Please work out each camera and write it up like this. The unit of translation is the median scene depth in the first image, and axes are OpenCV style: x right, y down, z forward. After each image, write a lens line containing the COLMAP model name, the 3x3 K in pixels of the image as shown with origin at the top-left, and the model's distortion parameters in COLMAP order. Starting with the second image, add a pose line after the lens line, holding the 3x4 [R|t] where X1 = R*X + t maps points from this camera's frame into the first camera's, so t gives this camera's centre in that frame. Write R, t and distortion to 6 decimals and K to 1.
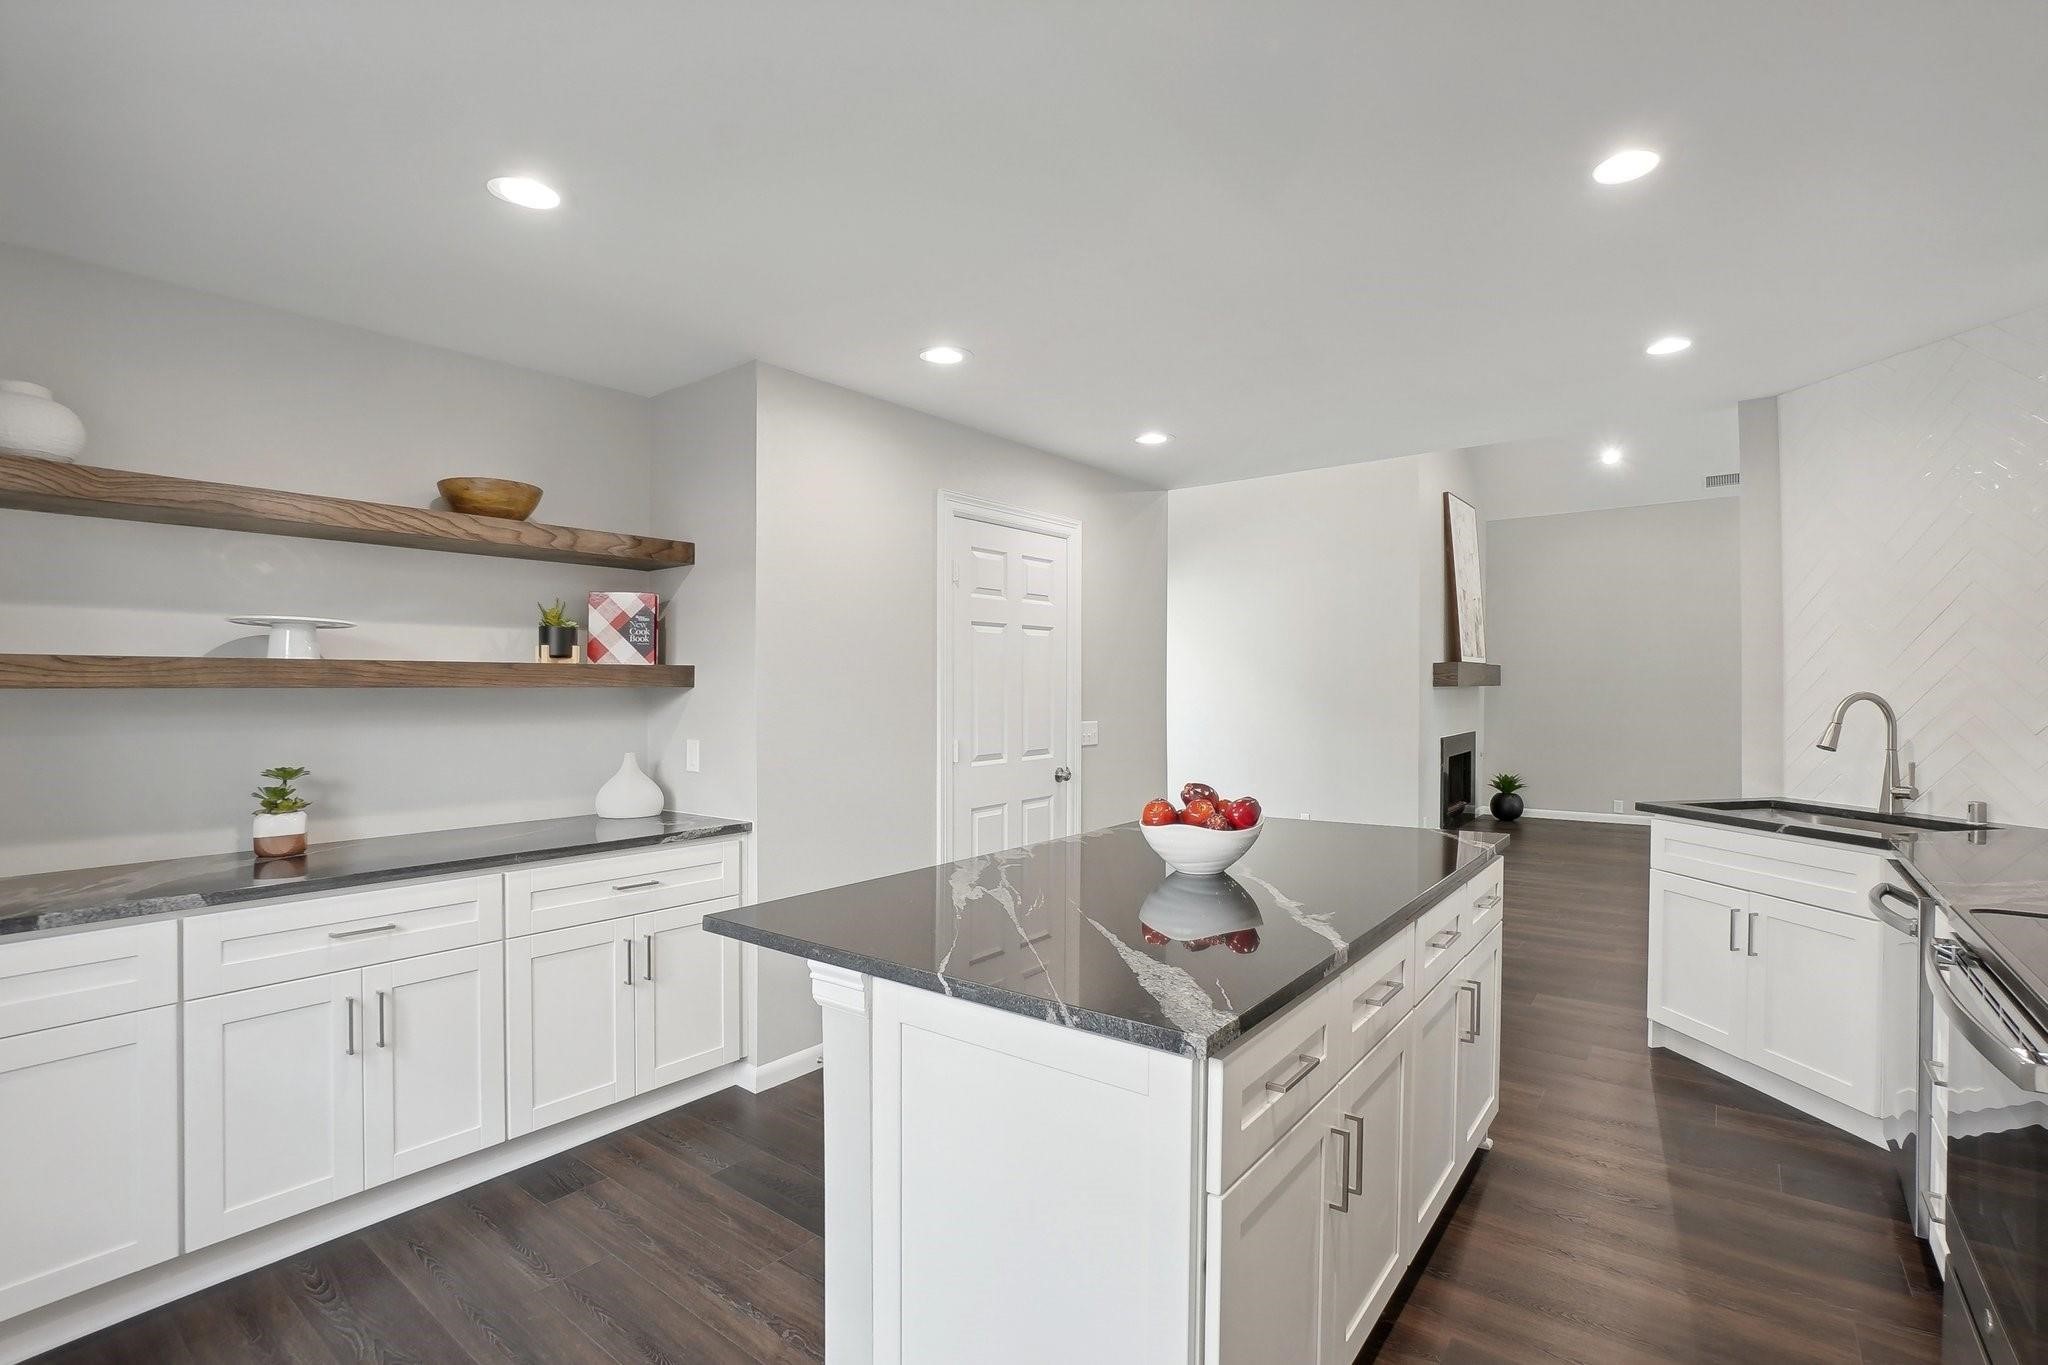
lens RADIAL K [[921.9, 0, 1011.1], [0, 921.9, 685.8], [0, 0, 1]] dist [-0.001034, -0.000078]
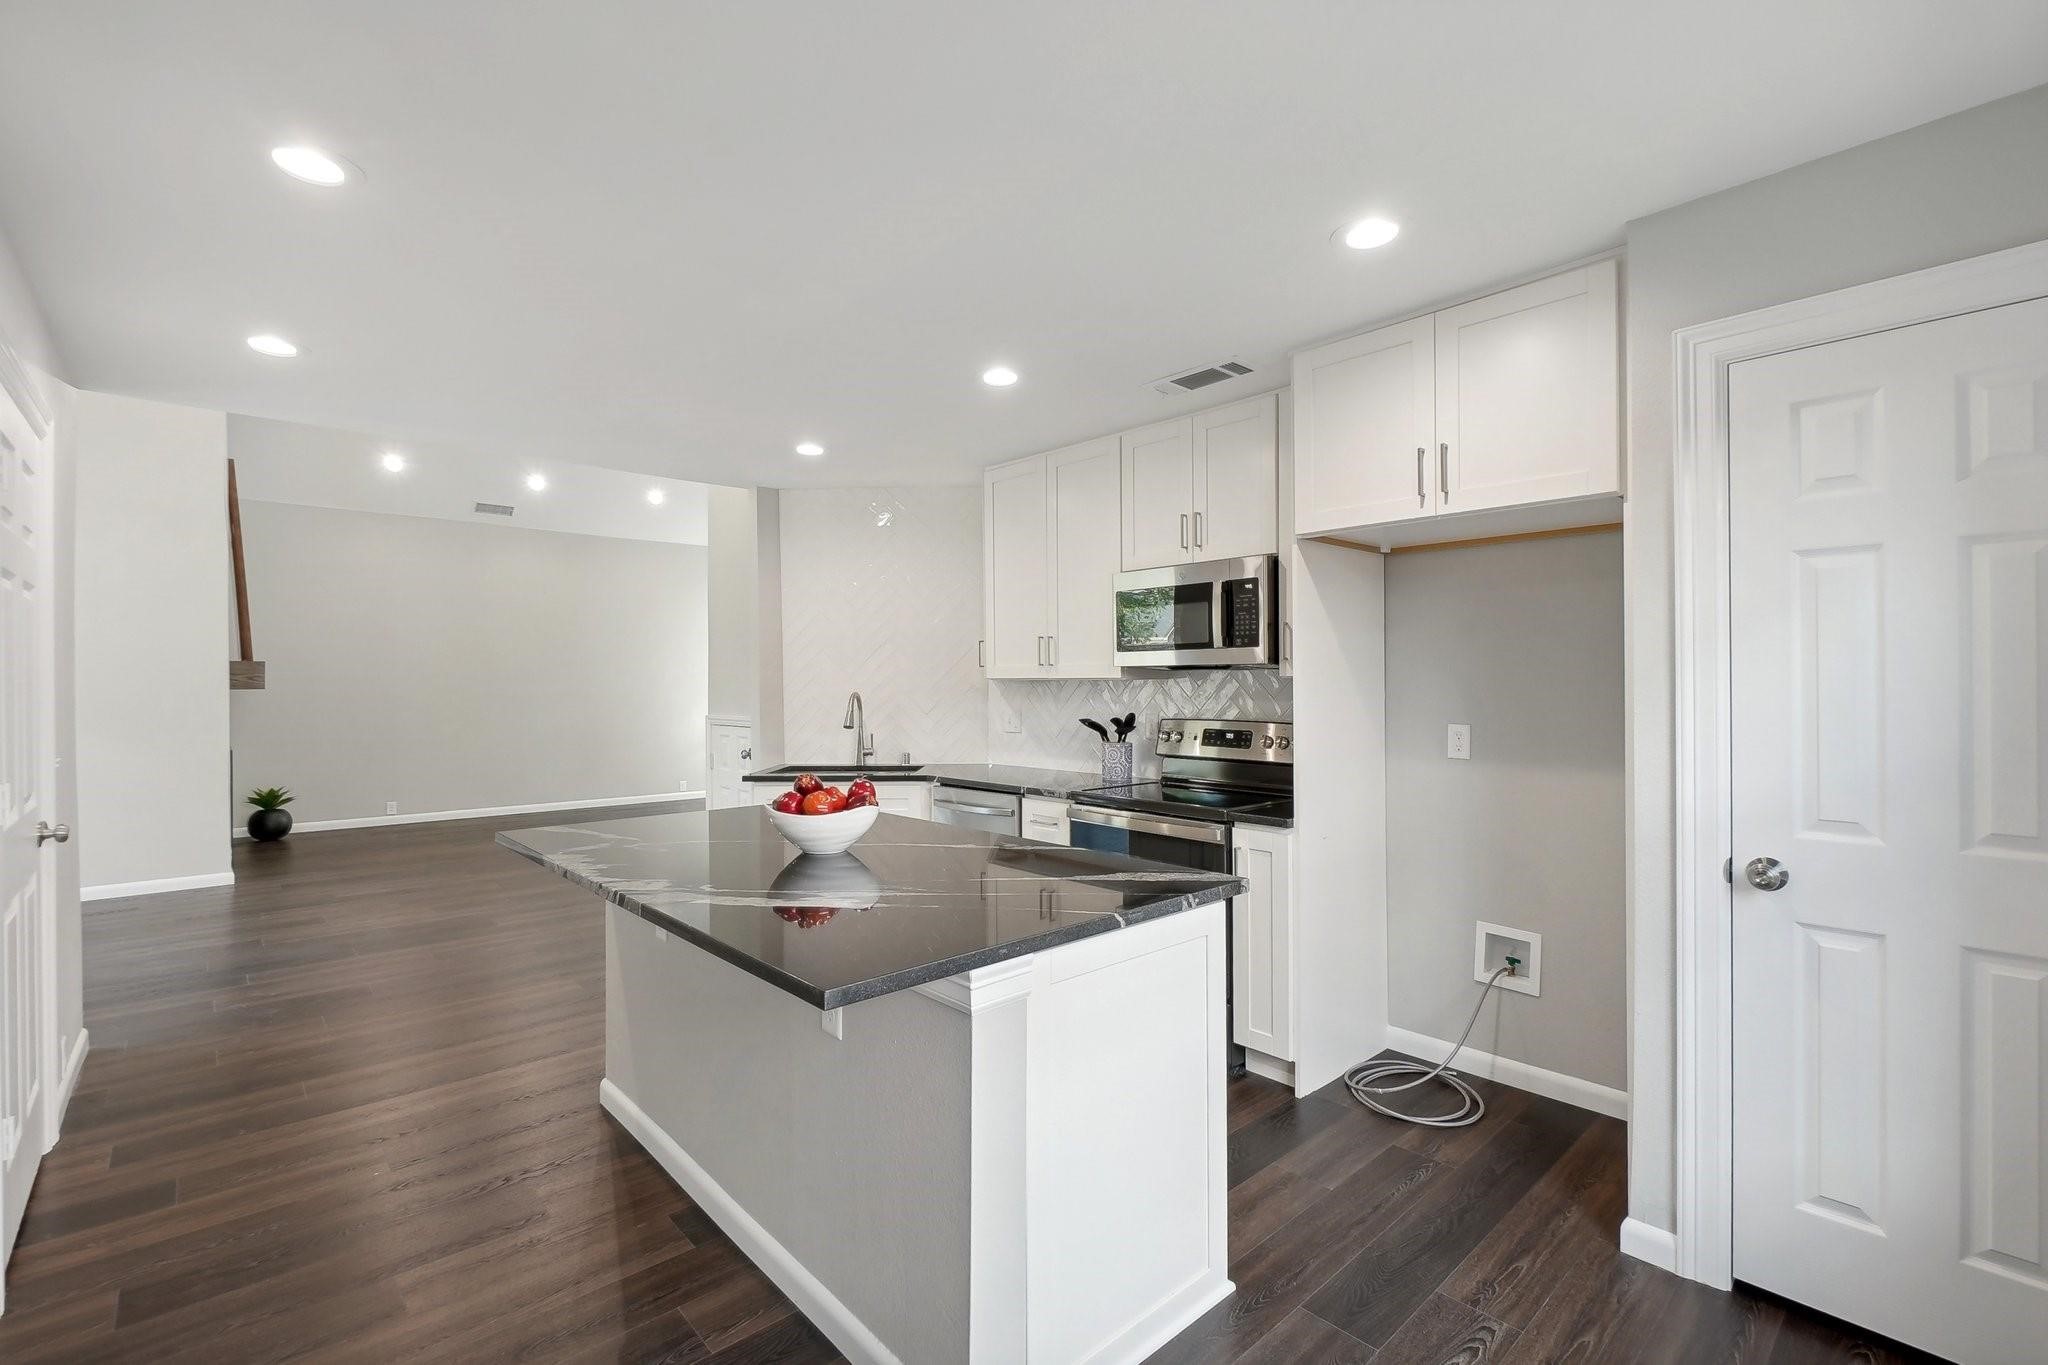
lens RADIAL K [[921.9, 0, 1011.1], [0, 921.9, 685.8], [0, 0, 1]] dist [-0.001034, -0.000078]
pose [[0.177071, -0.000535, 0.984198, -0.236335], [0.001932, 0.999998, 0.000196, -0.002014], [-0.984196, 0.001867, 0.177072, 0.155669]]
